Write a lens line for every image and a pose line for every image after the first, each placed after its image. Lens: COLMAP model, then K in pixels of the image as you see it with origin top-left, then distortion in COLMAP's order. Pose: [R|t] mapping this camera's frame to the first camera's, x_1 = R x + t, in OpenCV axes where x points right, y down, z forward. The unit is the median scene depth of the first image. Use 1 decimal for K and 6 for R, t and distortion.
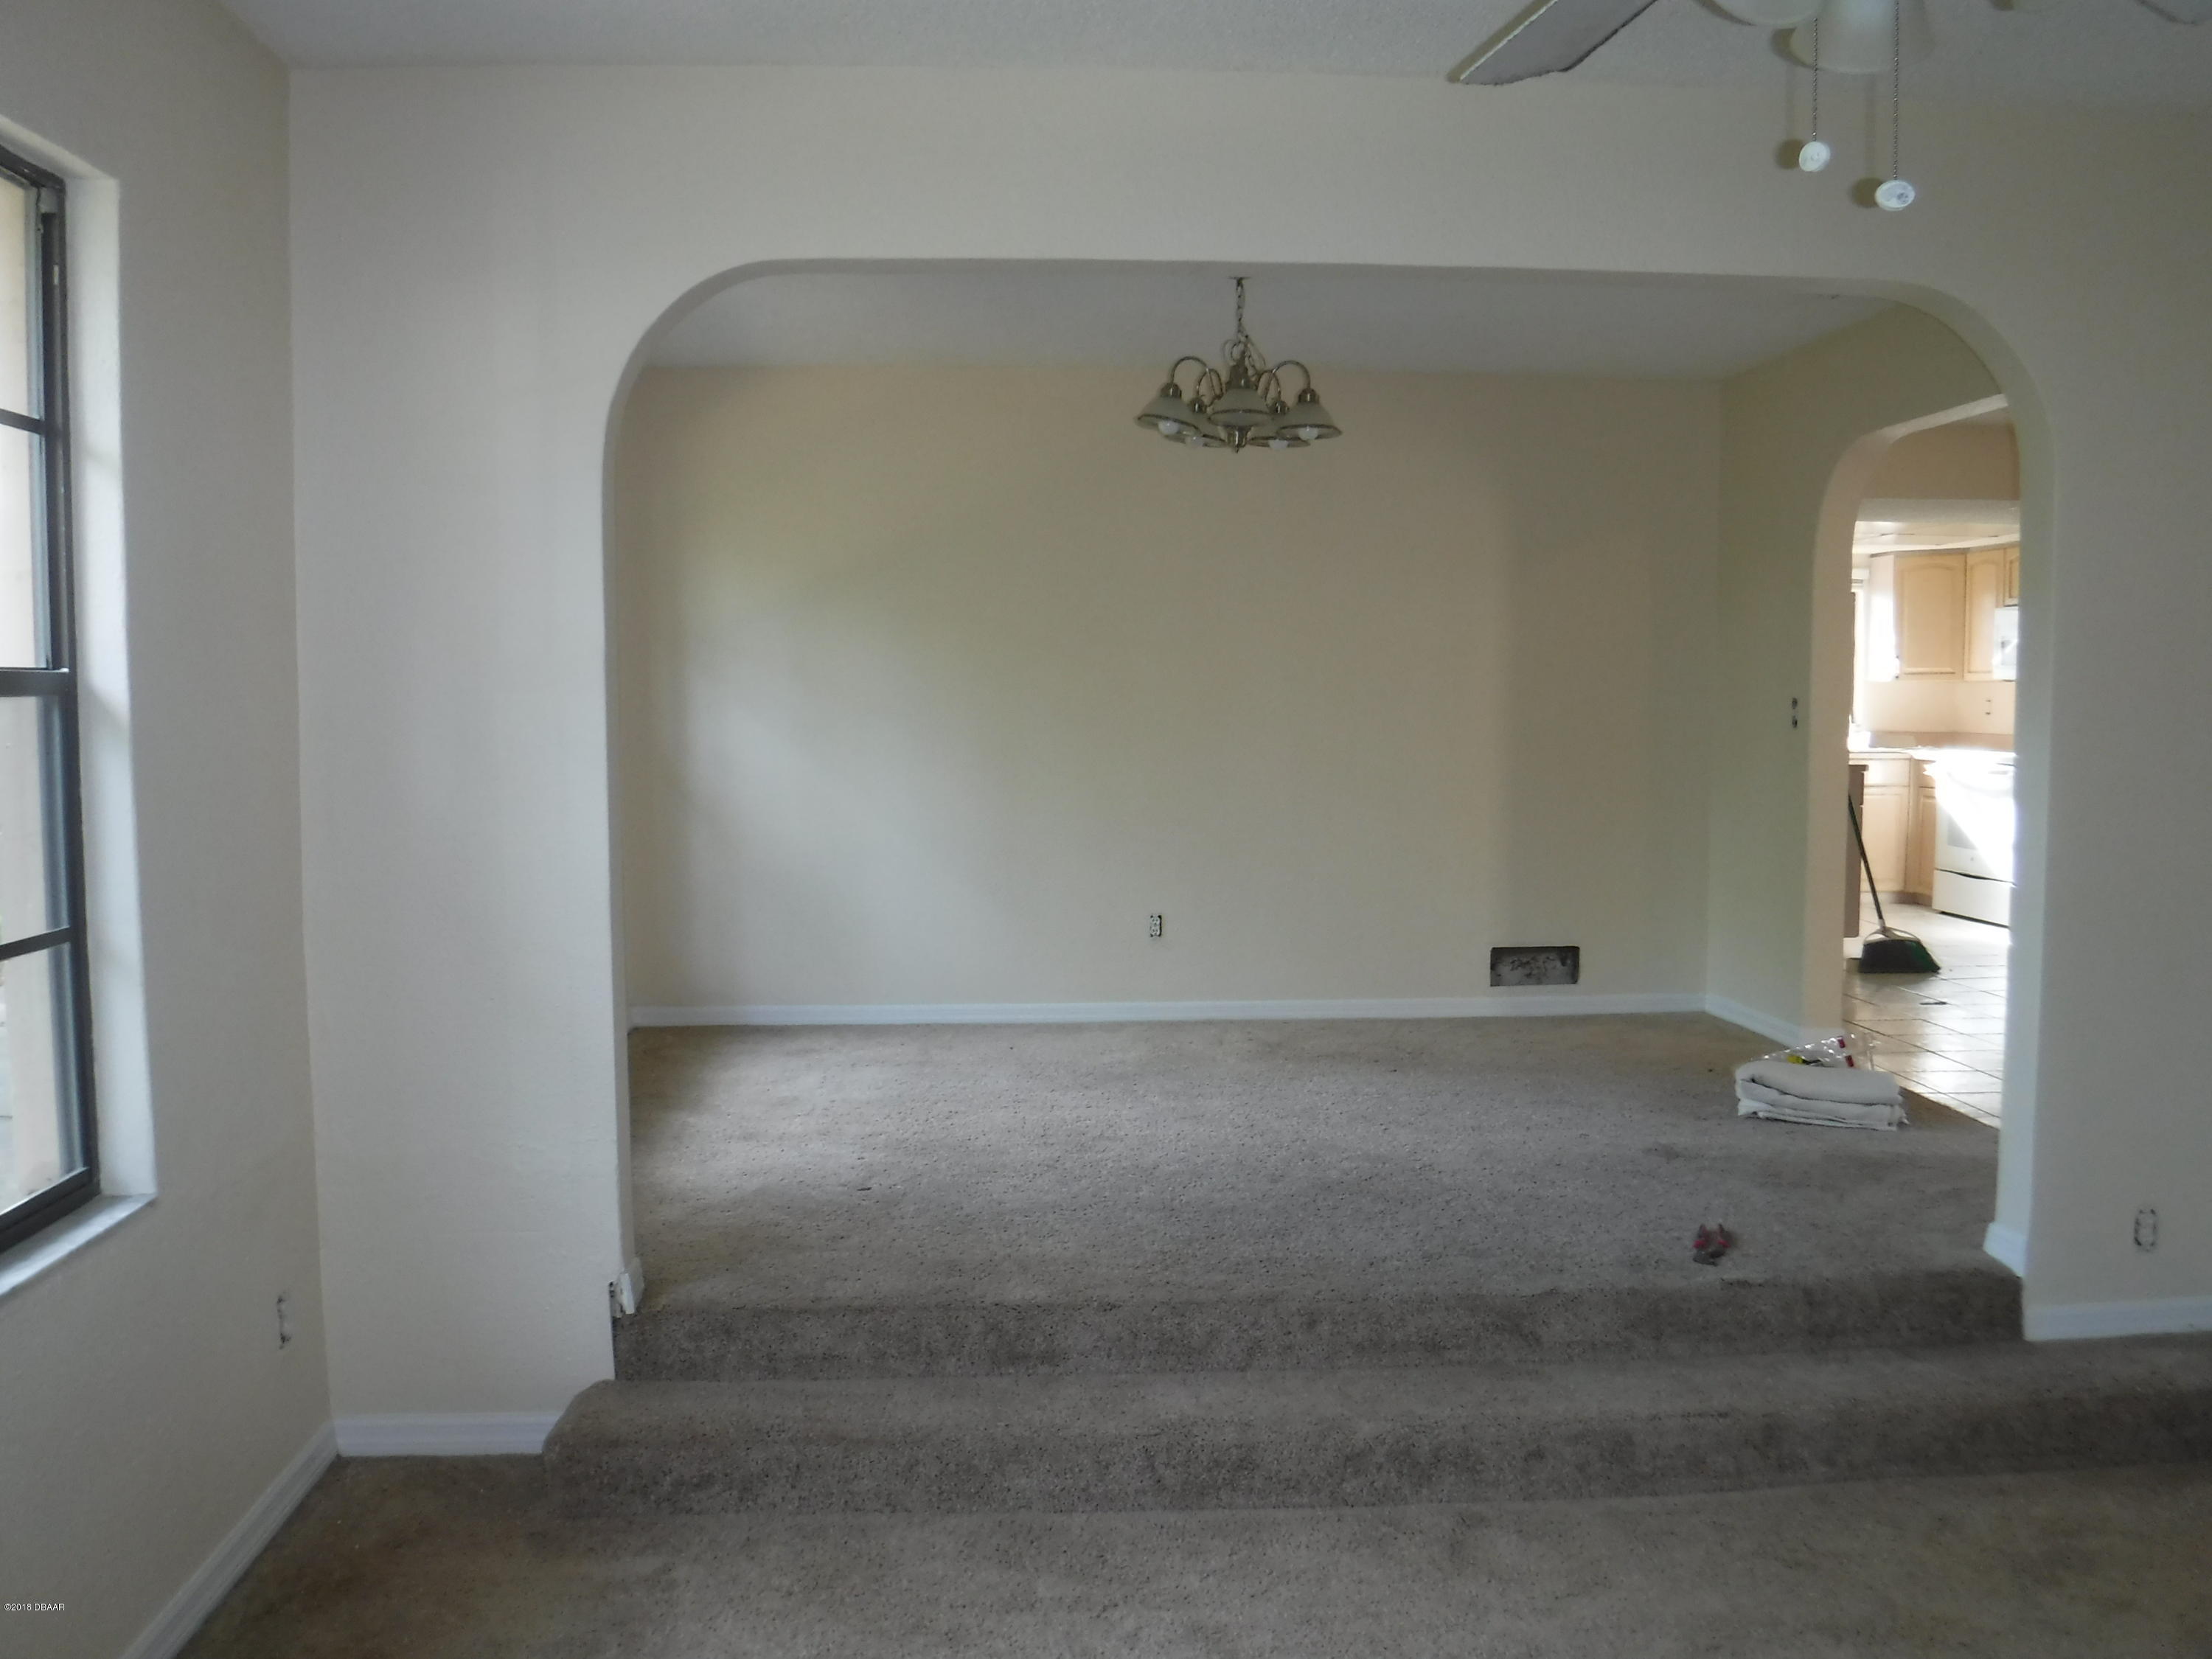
lens RADIAL K [[1774.9, 0, 1106.0], [0, 1774.9, 829.5], [0, 0, 1]] dist [-0.084704, 0.003233]
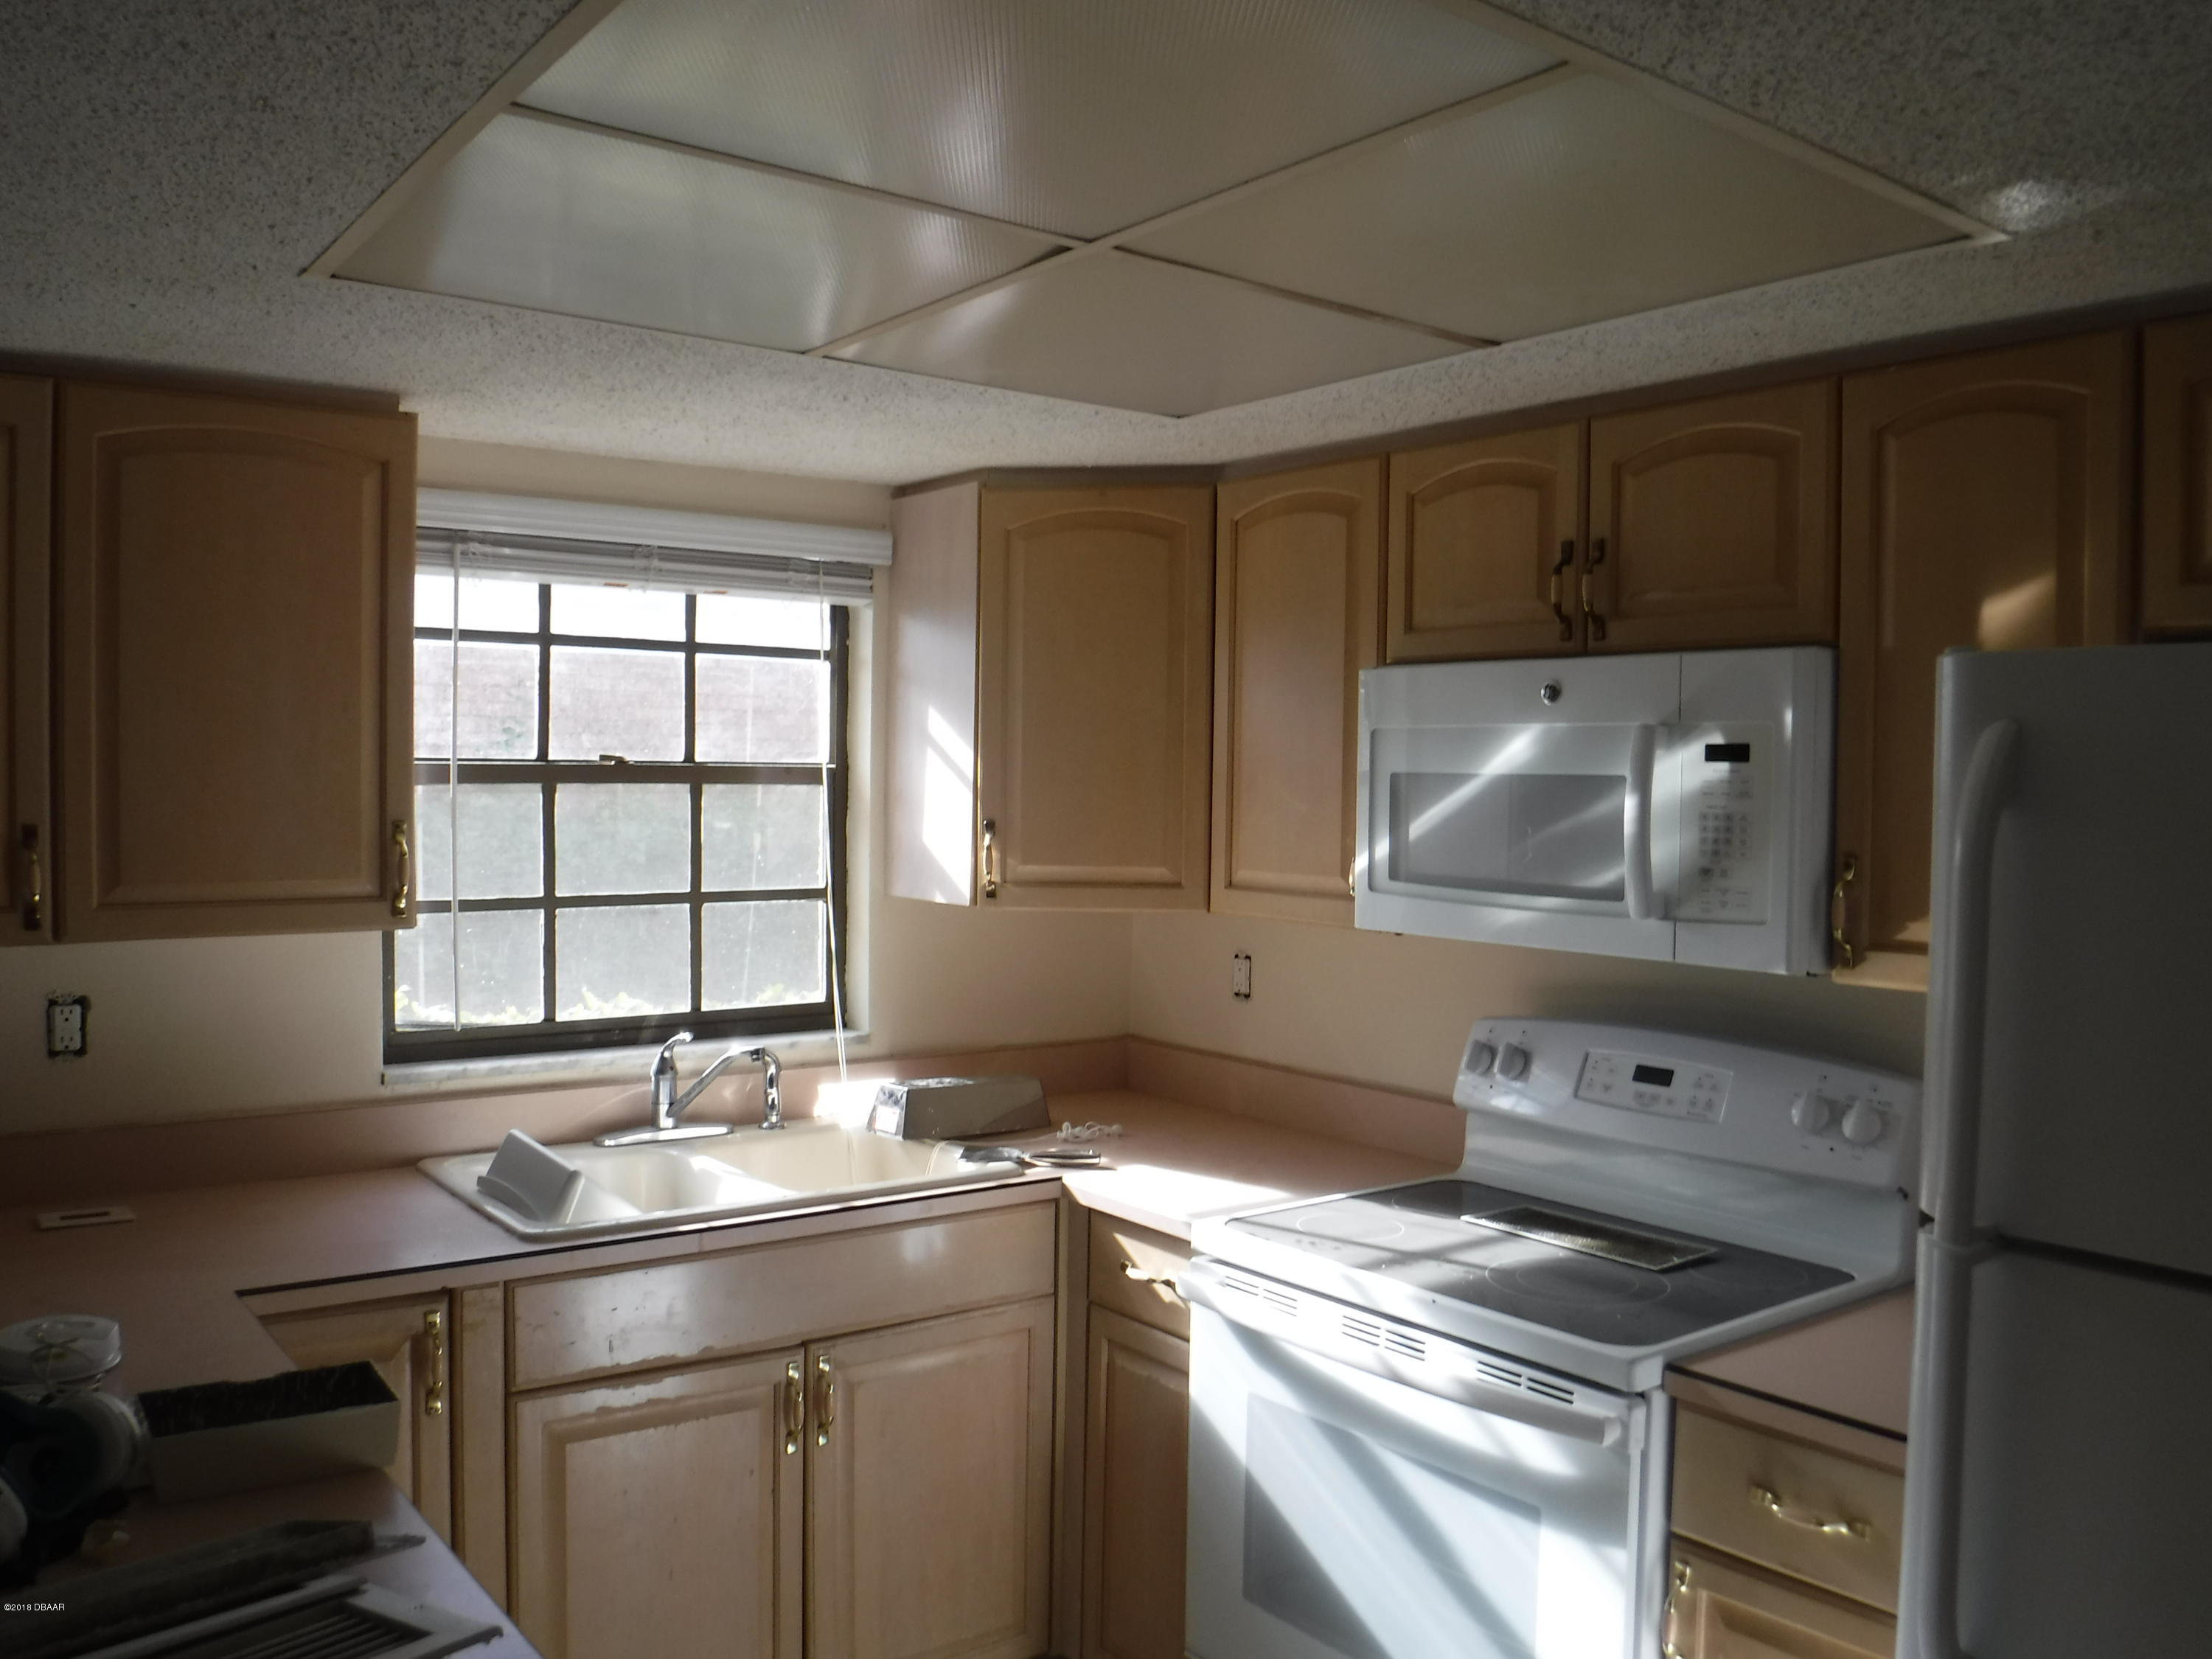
lens RADIAL K [[1774.9, 0, 1106.0], [0, 1774.9, 829.5], [0, 0, 1]] dist [-0.084704, 0.003233]
pose [[0.833747, -0.005071, 0.552123, 0.311542], [0.029092, 0.998972, -0.034756, -0.089719], [-0.551380, 0.045040, 0.833038, 0.756331]]
